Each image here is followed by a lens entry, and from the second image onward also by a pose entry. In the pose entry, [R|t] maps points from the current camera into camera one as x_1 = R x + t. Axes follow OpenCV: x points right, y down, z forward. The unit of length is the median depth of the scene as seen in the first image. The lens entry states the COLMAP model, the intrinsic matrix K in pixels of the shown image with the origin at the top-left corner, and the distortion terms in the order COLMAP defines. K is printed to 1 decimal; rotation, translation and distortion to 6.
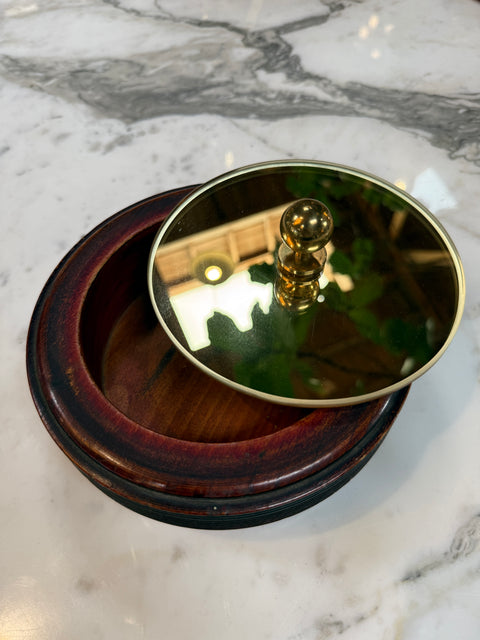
lens RADIAL K [[479.0, 0, 195.2], [0, 479.0, 289.3], [0, 0, 1]] dist [-0.040864, 0.004344]
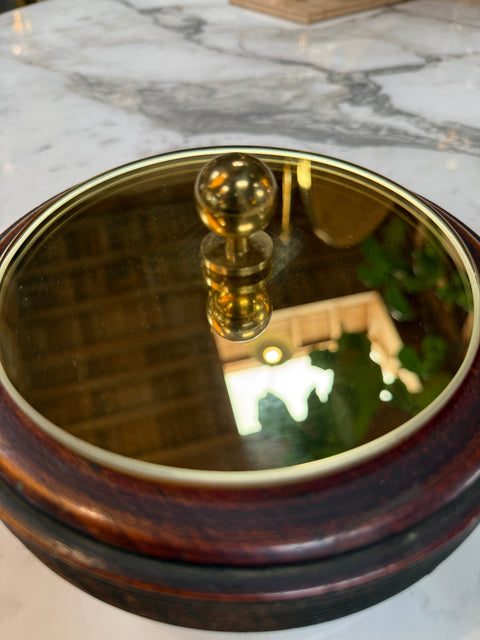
lens RADIAL K [[465.0, 0, 219.8], [0, 465.0, 295.9], [0, 0, 1]] dist [-0.042370, -0.000189]
pose [[0.987611, 0.123703, -0.096554, 0.035651], [-0.138235, 0.977028, -0.162195, 0.063846], [0.074272, 0.173533, 0.982023, 0.197921]]
